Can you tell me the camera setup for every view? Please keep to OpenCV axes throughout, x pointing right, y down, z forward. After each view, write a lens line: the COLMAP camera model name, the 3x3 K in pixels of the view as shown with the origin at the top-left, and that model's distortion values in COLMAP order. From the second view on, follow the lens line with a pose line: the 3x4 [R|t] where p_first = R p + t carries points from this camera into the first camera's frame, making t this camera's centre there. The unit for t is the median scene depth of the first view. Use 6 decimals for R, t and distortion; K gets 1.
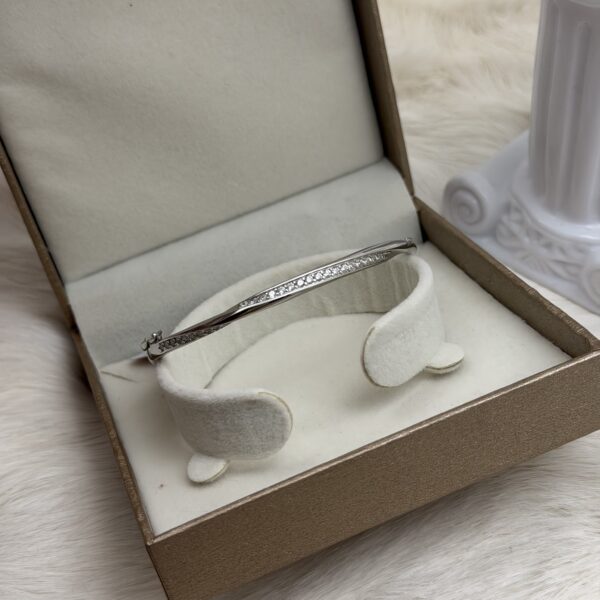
lens RADIAL K [[1176.3, 0, 301.4], [0, 1176.3, 308.6], [0, 0, 1]] dist [0.111899, 0.067118]
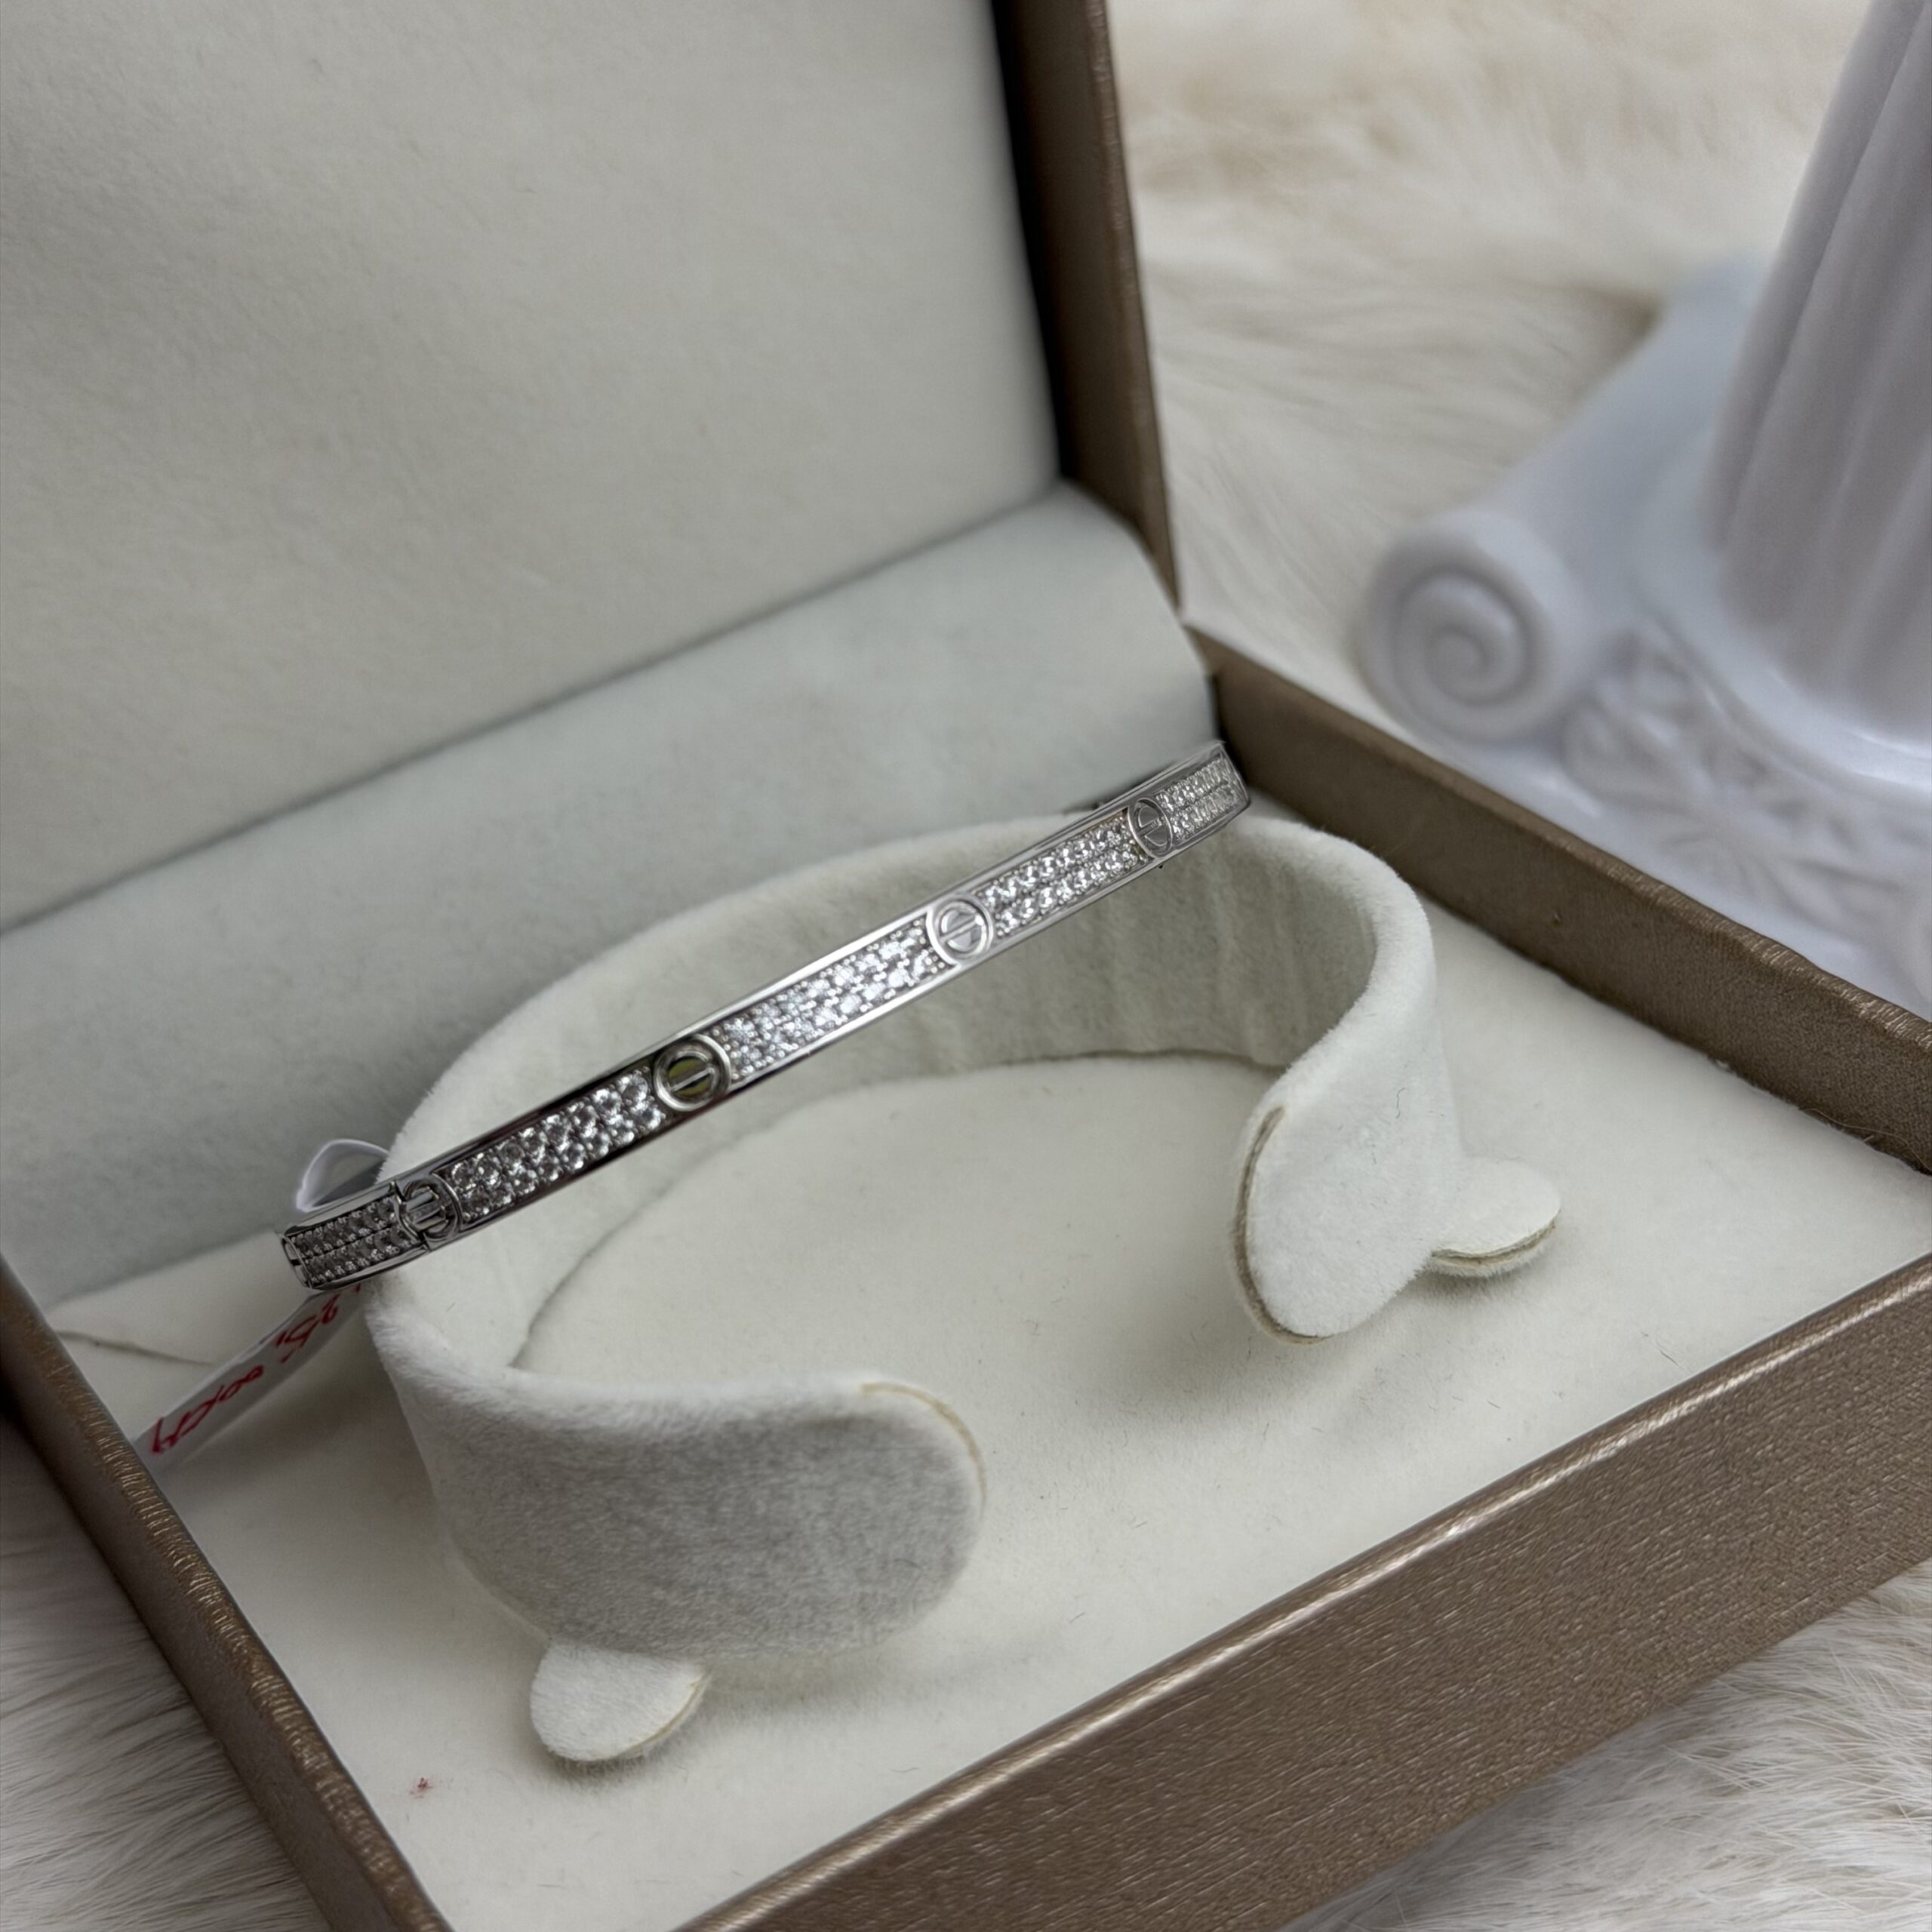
lens RADIAL K [[3787.5, 0, 970.4], [0, 3787.5, 993.7], [0, 0, 1]] dist [0.111899, 0.067118]
pose [[0.980109, -0.031593, 0.195932, -0.150163], [0.034857, 0.999305, -0.013230, -0.000255], [-0.195377, 0.019796, 0.980528, 0.186354]]
